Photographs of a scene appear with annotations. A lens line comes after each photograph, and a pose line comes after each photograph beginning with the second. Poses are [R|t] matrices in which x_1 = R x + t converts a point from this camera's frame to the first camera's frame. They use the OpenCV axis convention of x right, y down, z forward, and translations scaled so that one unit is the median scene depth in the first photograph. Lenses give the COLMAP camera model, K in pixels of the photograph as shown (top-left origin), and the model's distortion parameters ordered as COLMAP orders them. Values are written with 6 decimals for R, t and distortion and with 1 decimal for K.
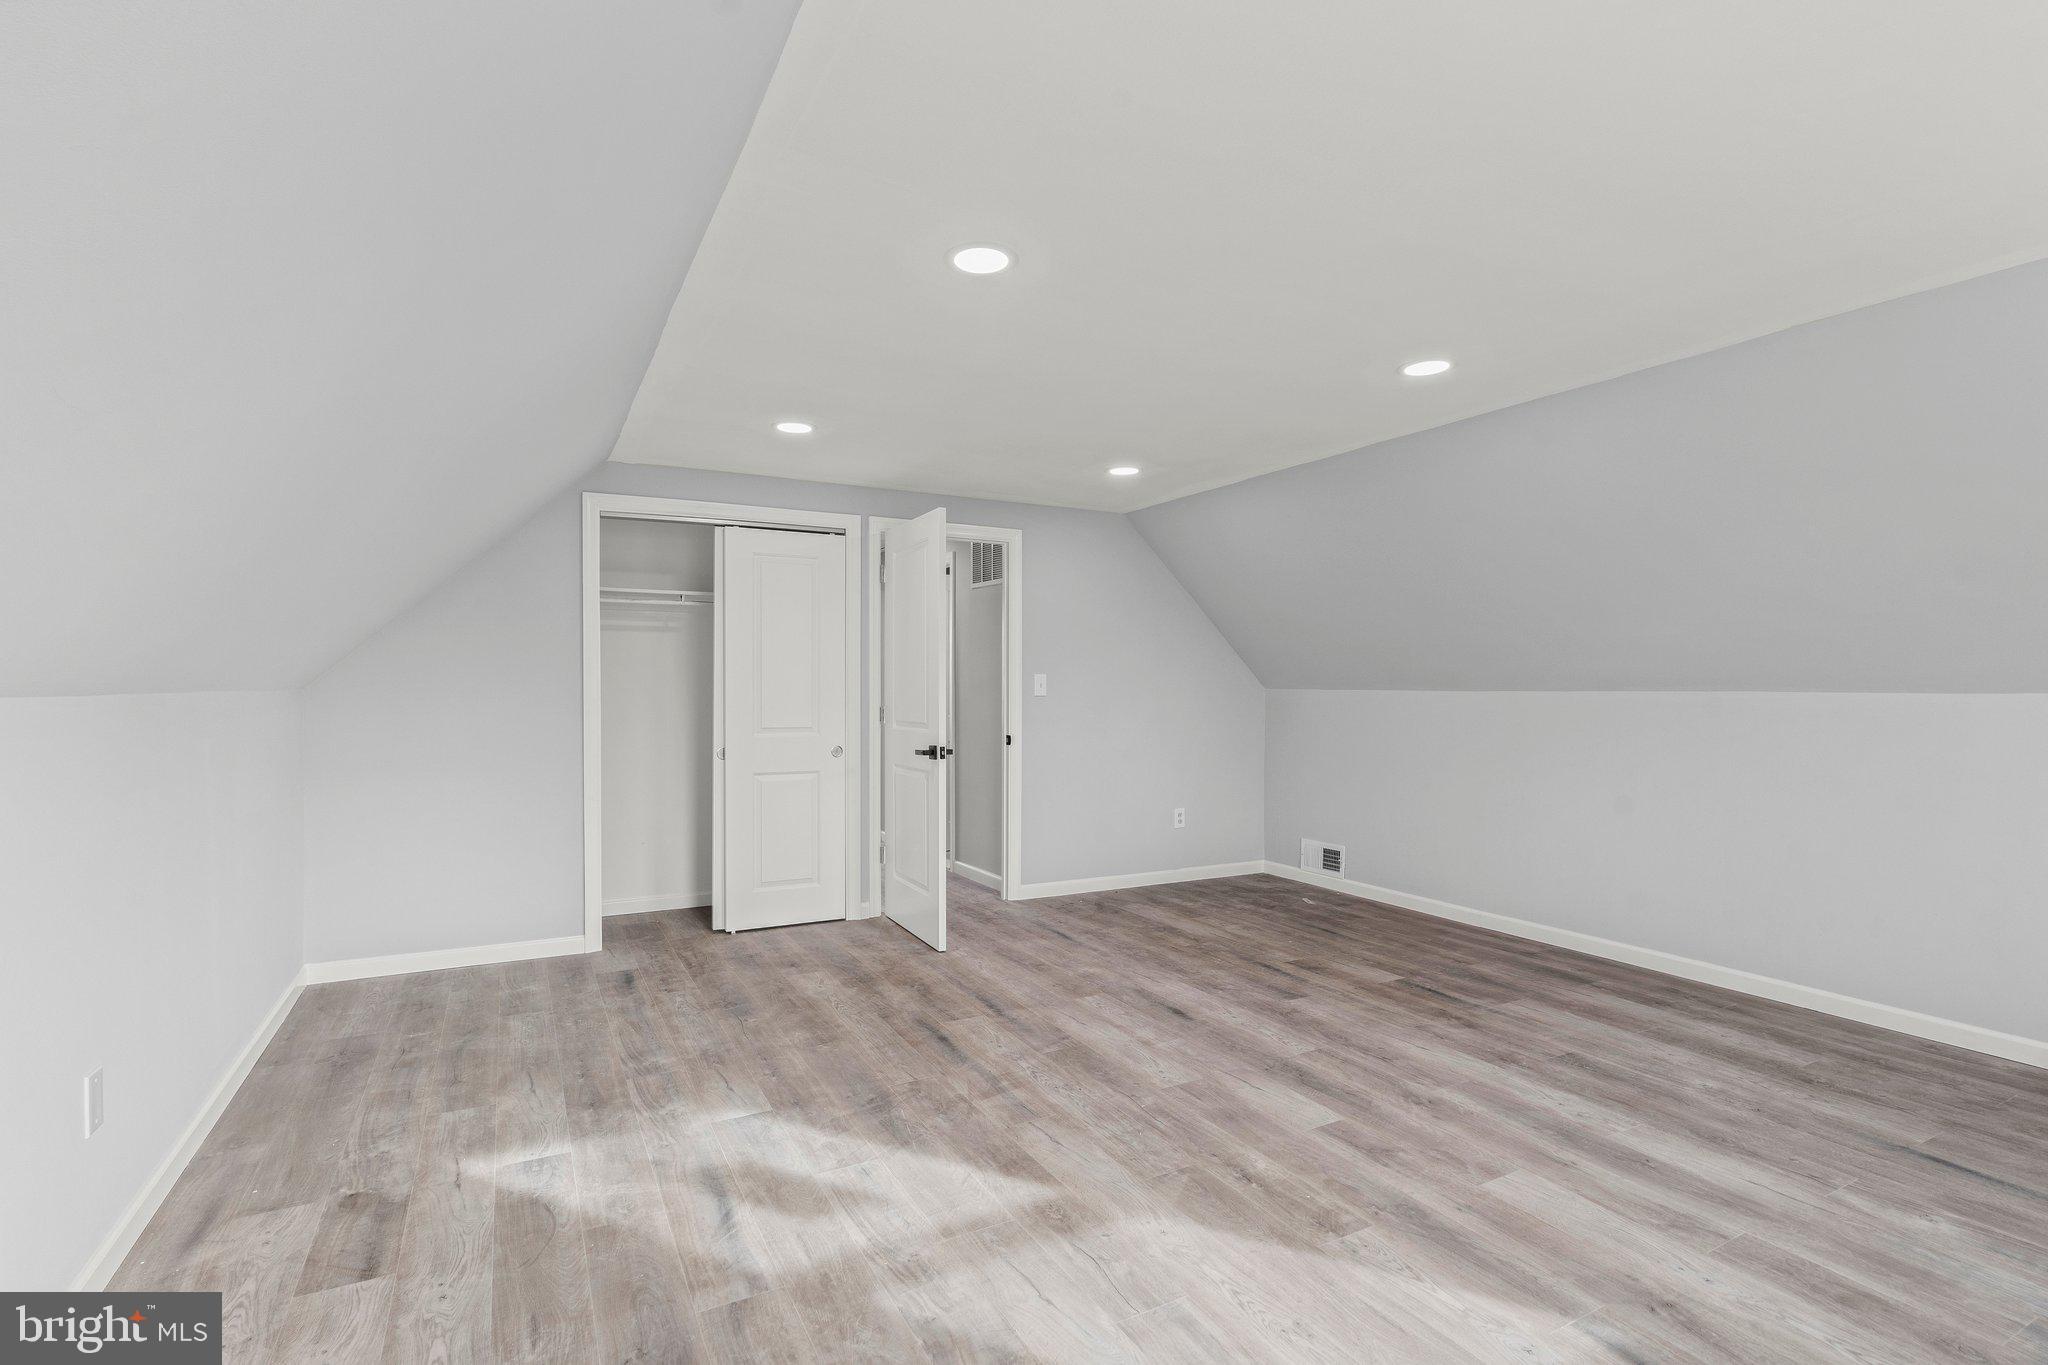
lens RADIAL K [[943.3, 0, 1021.0], [0, 943.3, 690.3], [0, 0, 1]] dist [-0.000546, 0.000888]
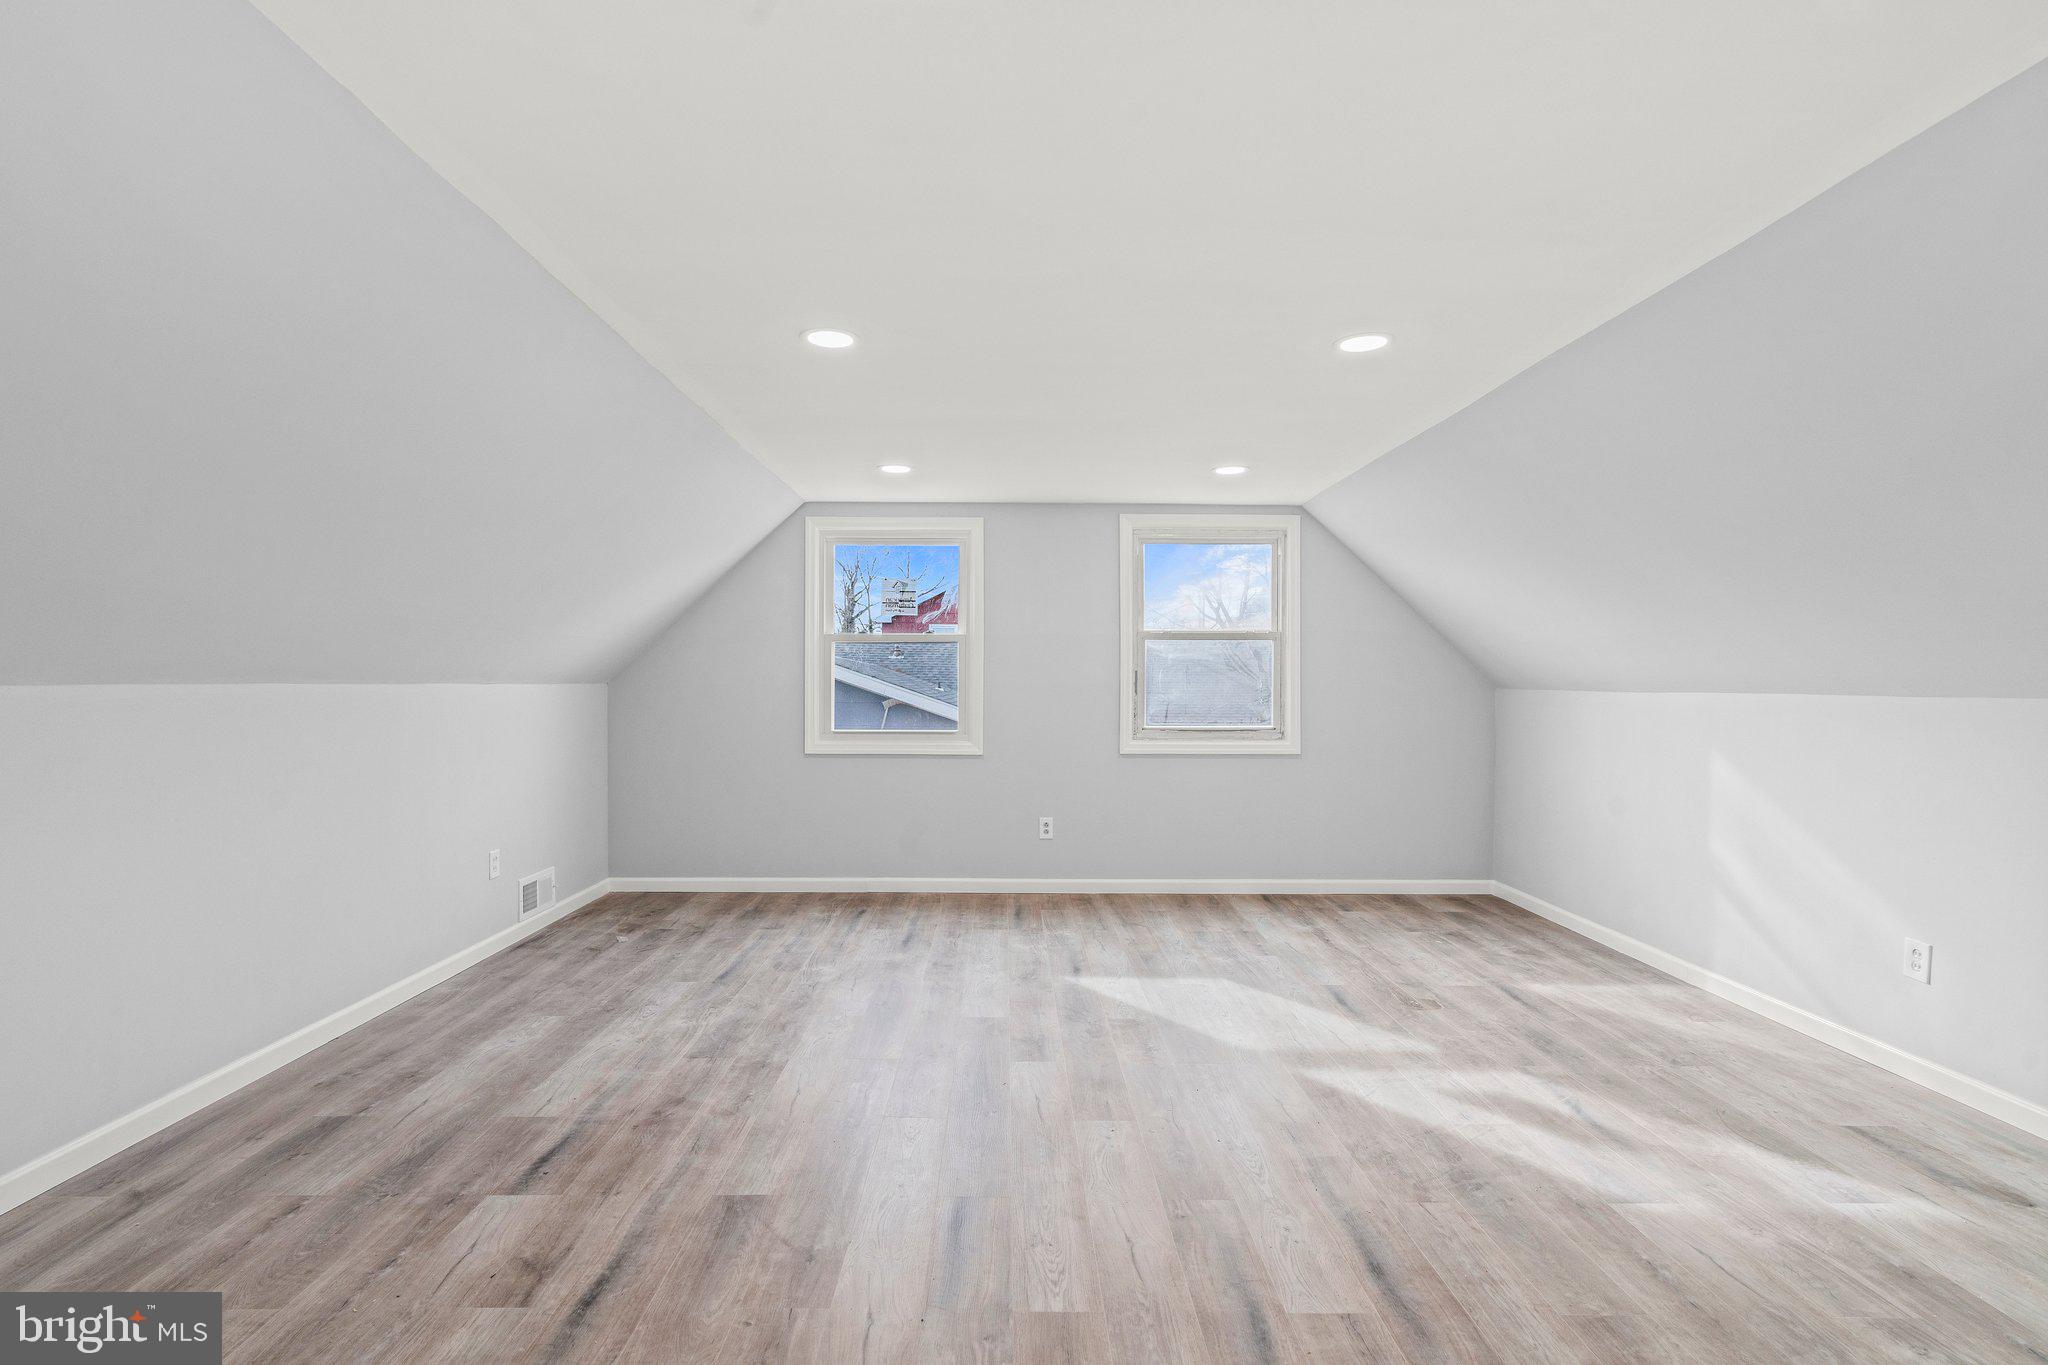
lens RADIAL K [[943.3, 0, 1020.8], [0, 943.3, 682.7], [0, 0, 1]] dist [-0.000546, 0.000888]
pose [[-0.883854, -0.007933, 0.467696, -0.178158], [-0.007545, 0.999968, 0.002703, -0.005048], [-0.467702, -0.001140, -0.883885, 1.819912]]
